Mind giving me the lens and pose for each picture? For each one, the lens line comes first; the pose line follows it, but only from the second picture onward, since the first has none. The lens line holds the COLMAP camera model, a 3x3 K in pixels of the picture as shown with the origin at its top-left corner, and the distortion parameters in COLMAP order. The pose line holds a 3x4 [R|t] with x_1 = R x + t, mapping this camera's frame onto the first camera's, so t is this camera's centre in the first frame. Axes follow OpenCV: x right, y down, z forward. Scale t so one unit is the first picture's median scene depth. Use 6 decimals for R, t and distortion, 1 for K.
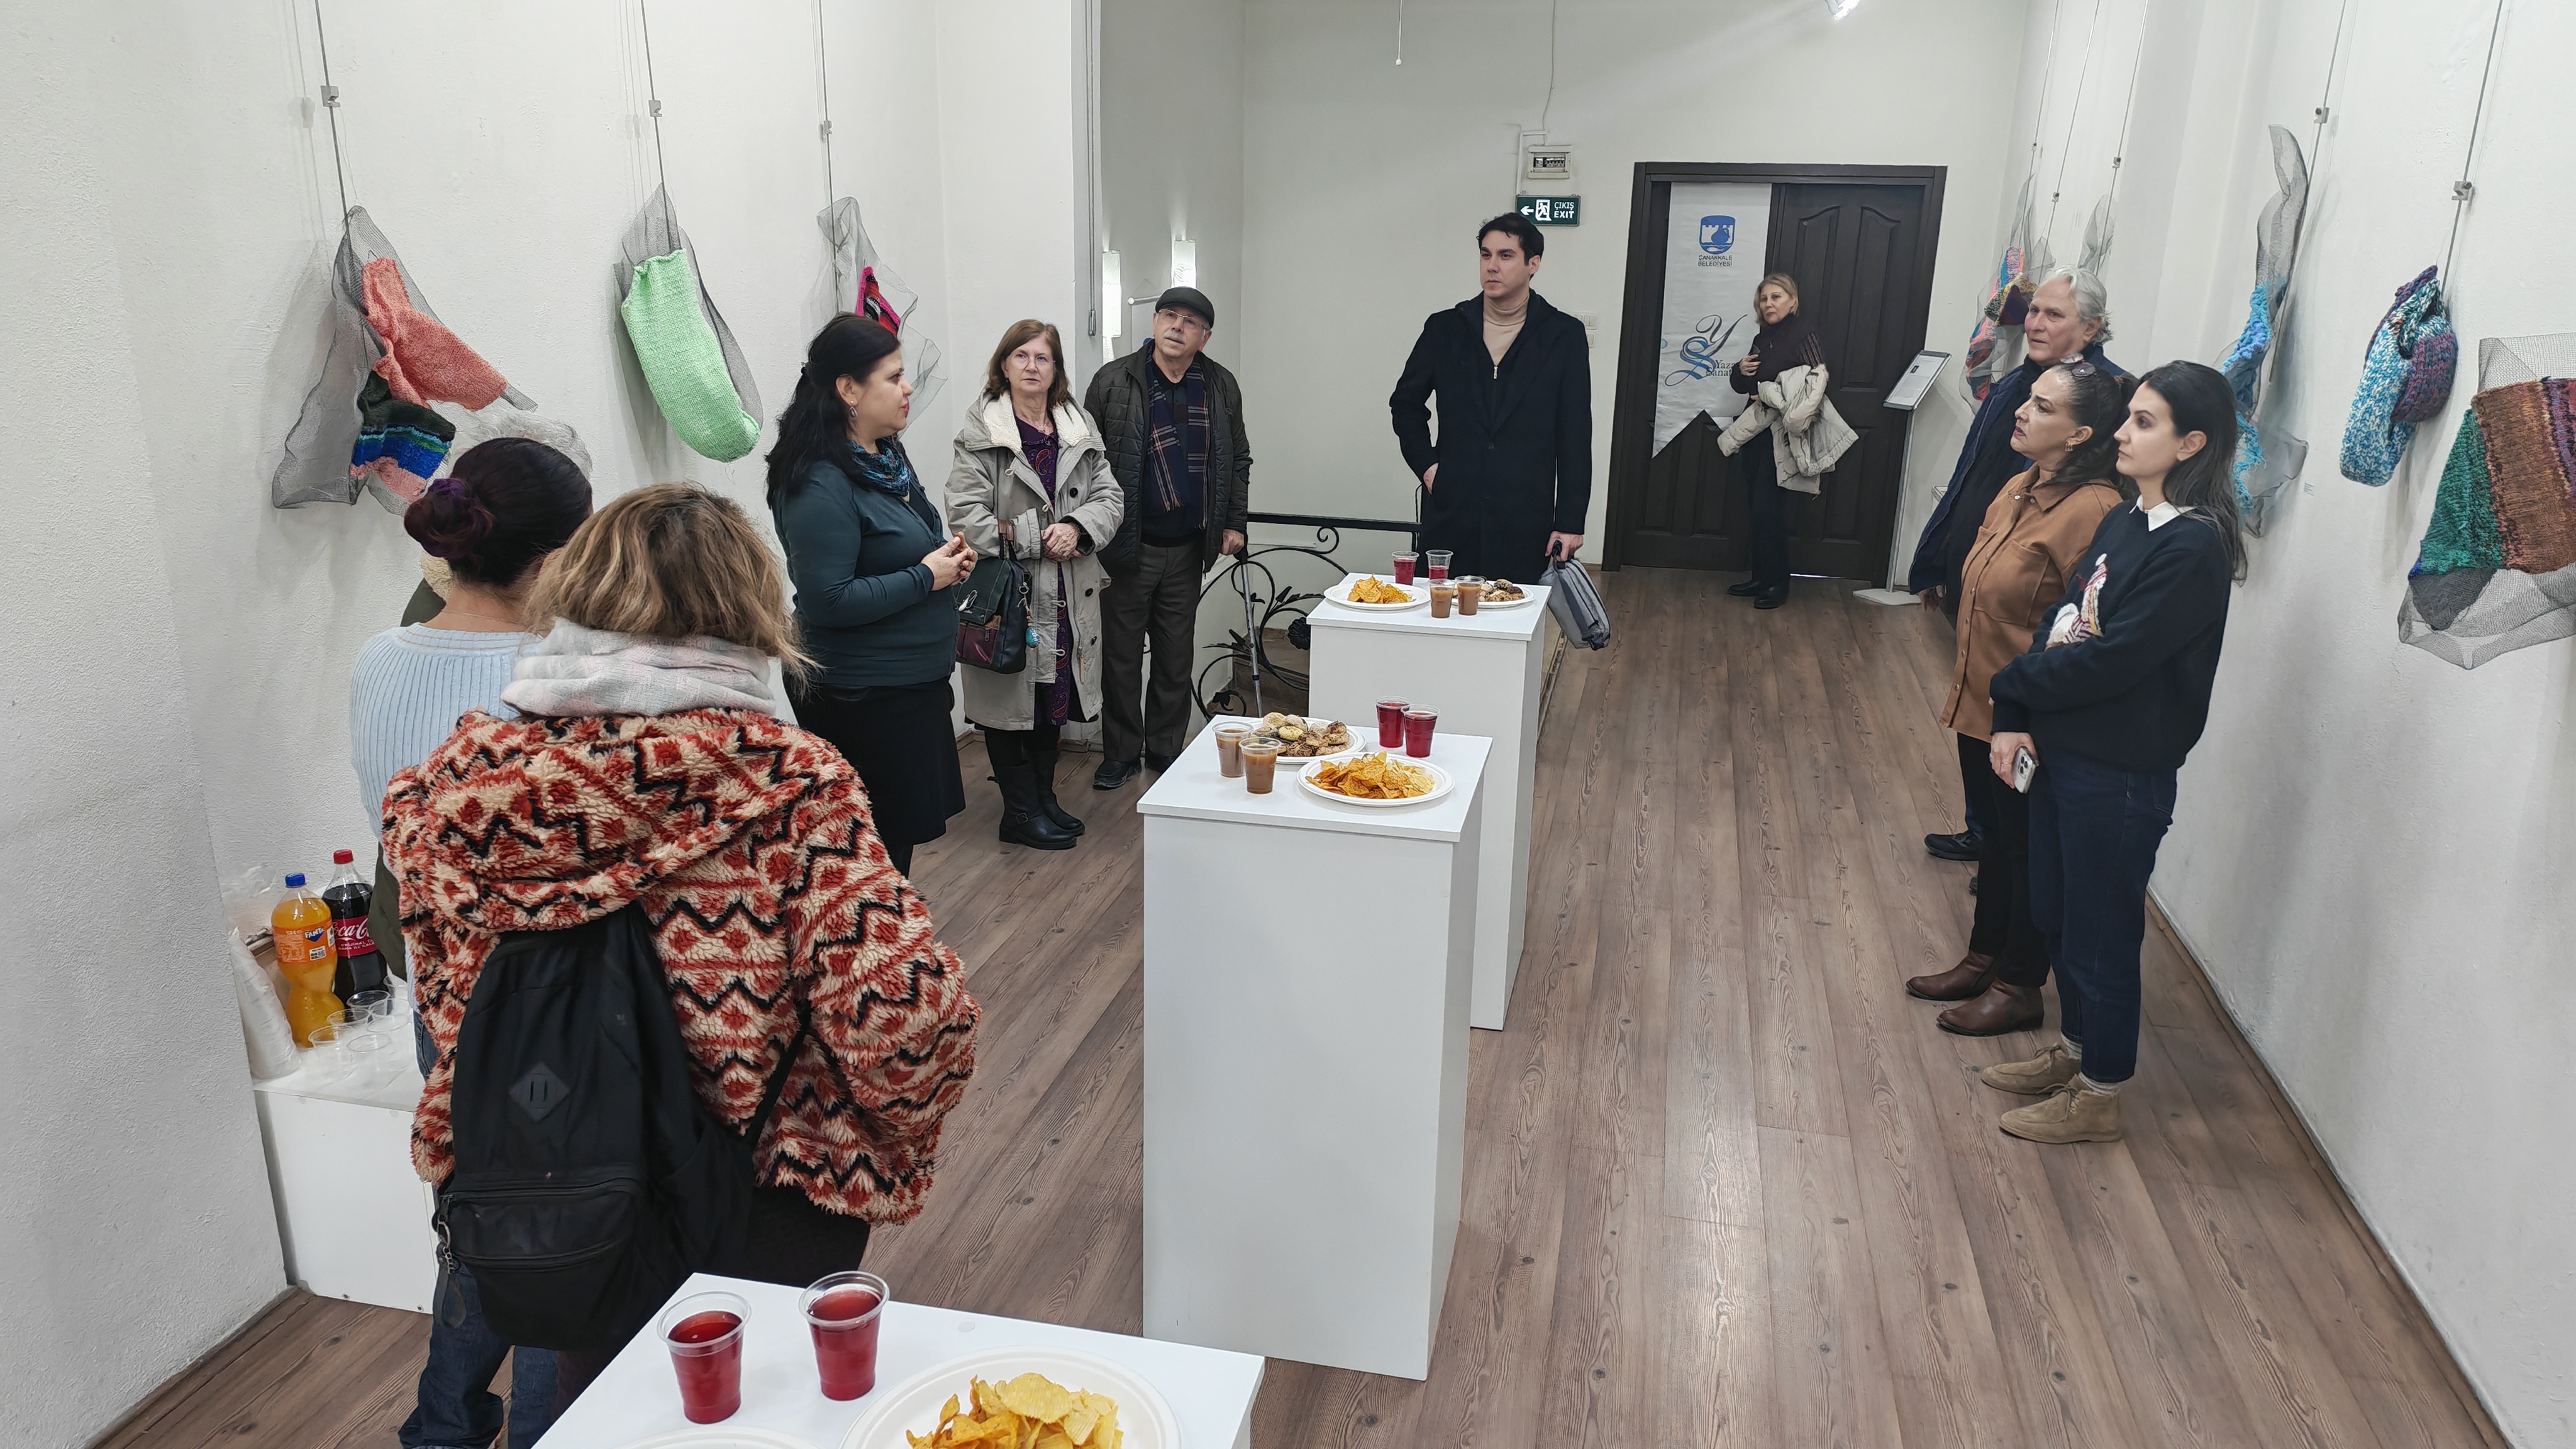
lens RADIAL K [[1743.8, 0, 1333.7], [0, 1743.8, 726.4], [0, 0, 1]] dist [0.079526, -0.117233]
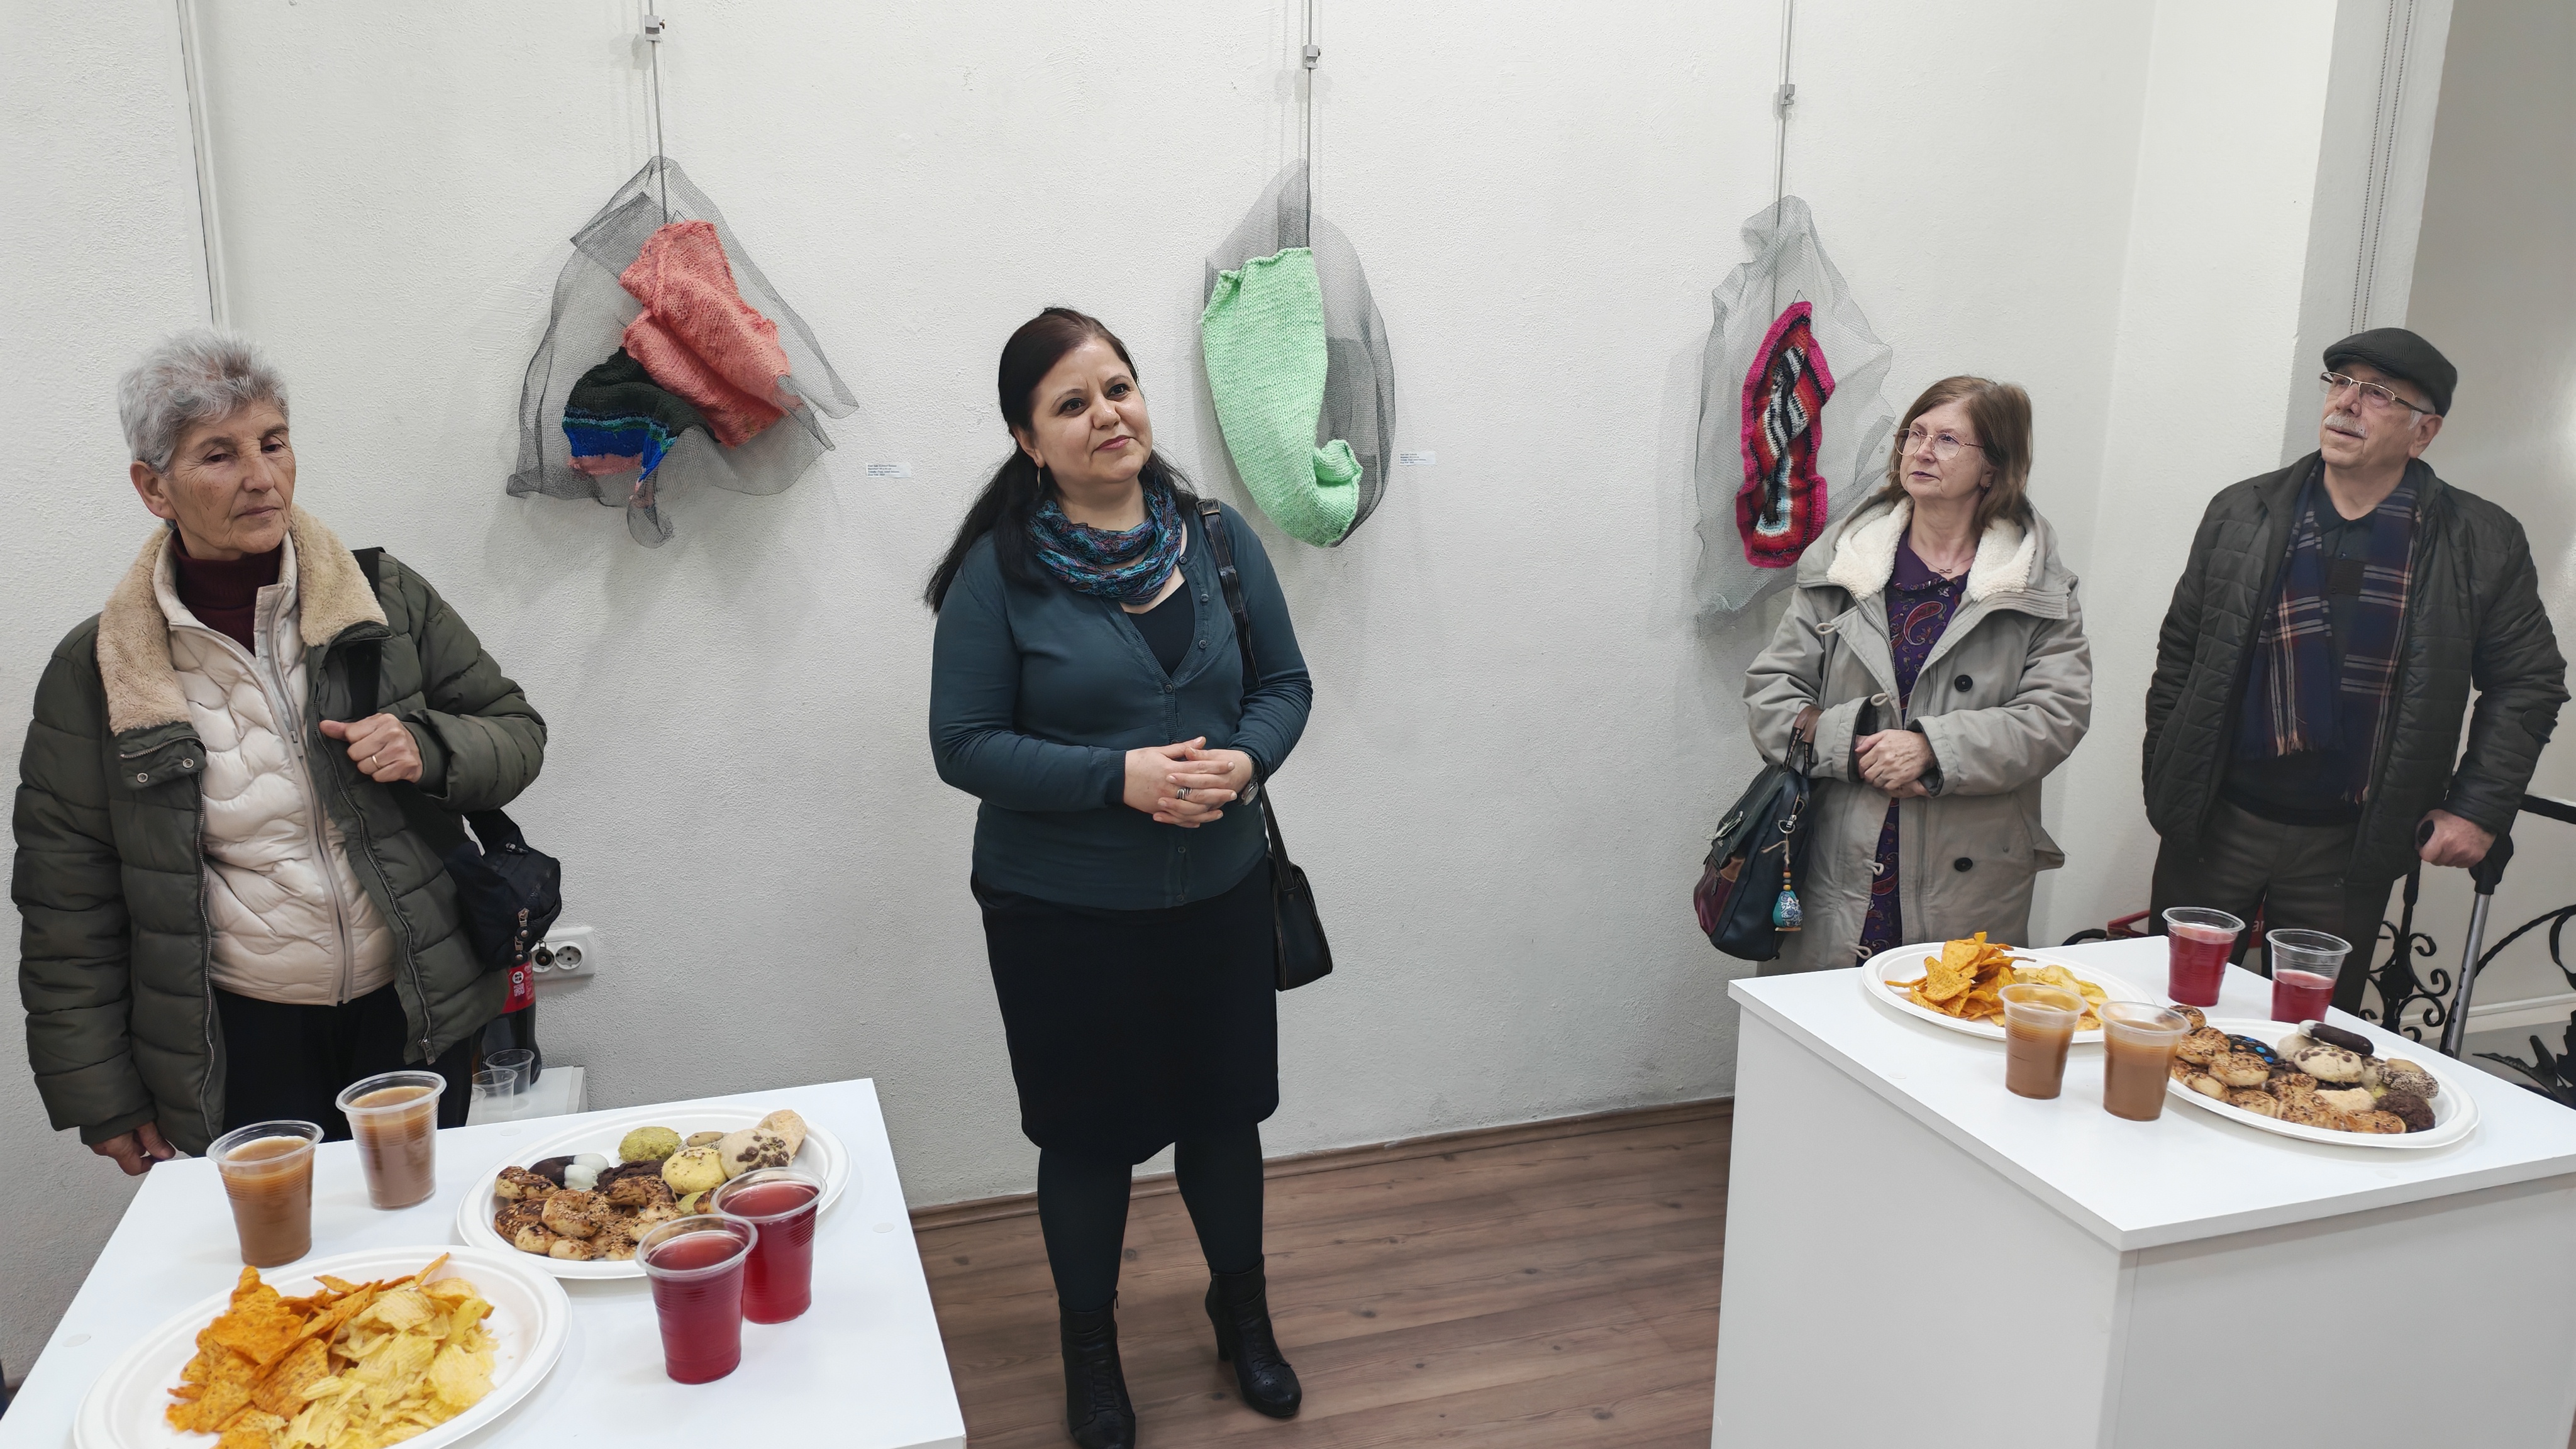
lens RADIAL K [[1839.5, 0, 1288.0], [0, 1839.5, 724.5], [0, 0, 1]] dist [0.085909, -0.155534]
pose [[0.499989, 0.173016, -0.848573, 0.234071], [-0.253897, 0.966070, 0.047373, -0.089760], [0.827978, 0.191764, 0.526953, 0.488245]]
